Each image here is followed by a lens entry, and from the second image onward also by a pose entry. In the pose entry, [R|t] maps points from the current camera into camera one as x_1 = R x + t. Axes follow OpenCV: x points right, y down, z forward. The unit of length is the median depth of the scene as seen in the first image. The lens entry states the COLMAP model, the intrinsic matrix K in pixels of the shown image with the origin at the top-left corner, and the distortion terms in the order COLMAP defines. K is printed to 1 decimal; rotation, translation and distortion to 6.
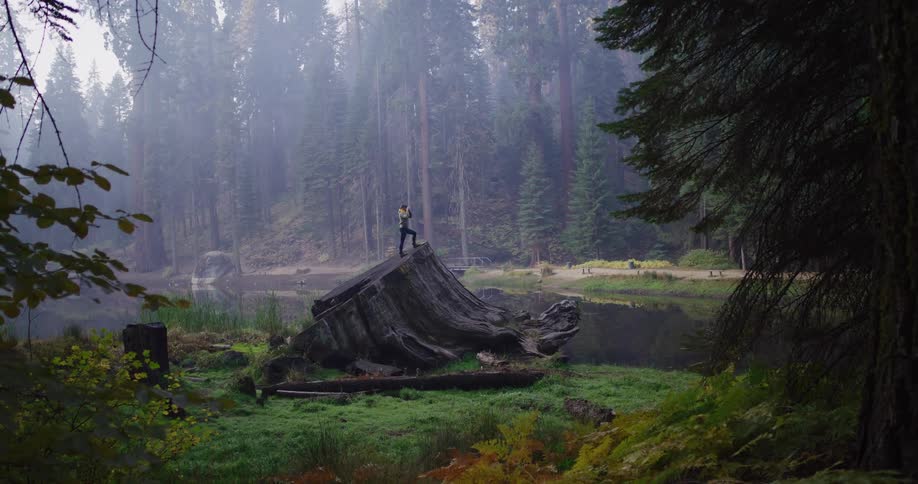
lens RADIAL K [[772.8, 0, 459.0], [0, 772.8, 242.0], [0, 0, 1]] dist [-0.050395, 0.007348]
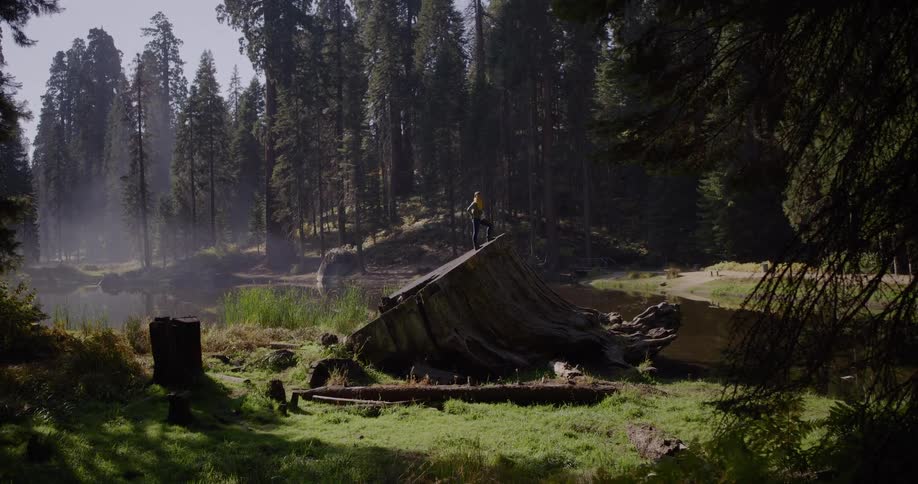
lens RADIAL K [[772.8, 0, 459.0], [0, 772.8, 242.0], [0, 0, 1]] dist [-0.050395, 0.007348]
pose [[0.984677, 0.008654, -0.174171, 0.062855], [-0.009060, 0.999958, -0.001540, 0.010557], [0.174150, 0.003095, 0.984714, 0.110139]]
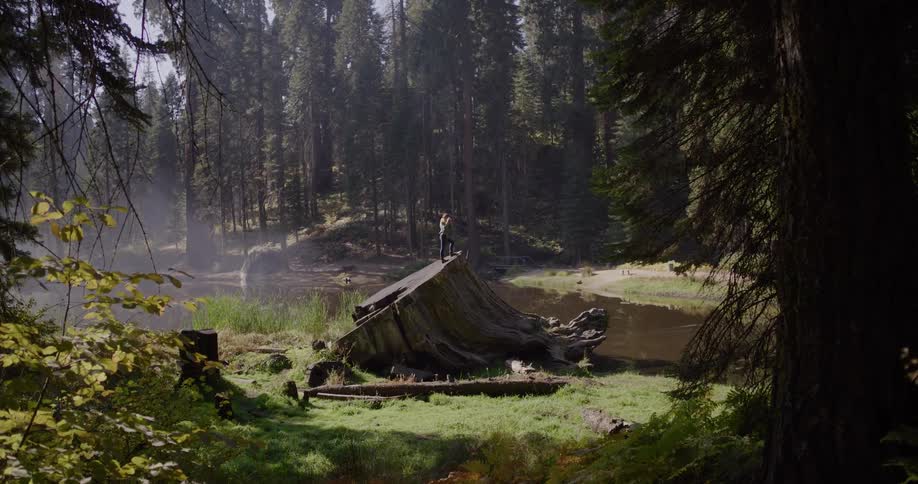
lens RADIAL K [[772.8, 0, 459.0], [0, 772.8, 242.0], [0, 0, 1]] dist [-0.050395, 0.007348]
pose [[0.998222, 0.007506, -0.059123, 0.017497], [-0.007090, 0.999949, 0.007237, -0.021175], [0.059174, -0.006805, 0.998224, -0.048409]]
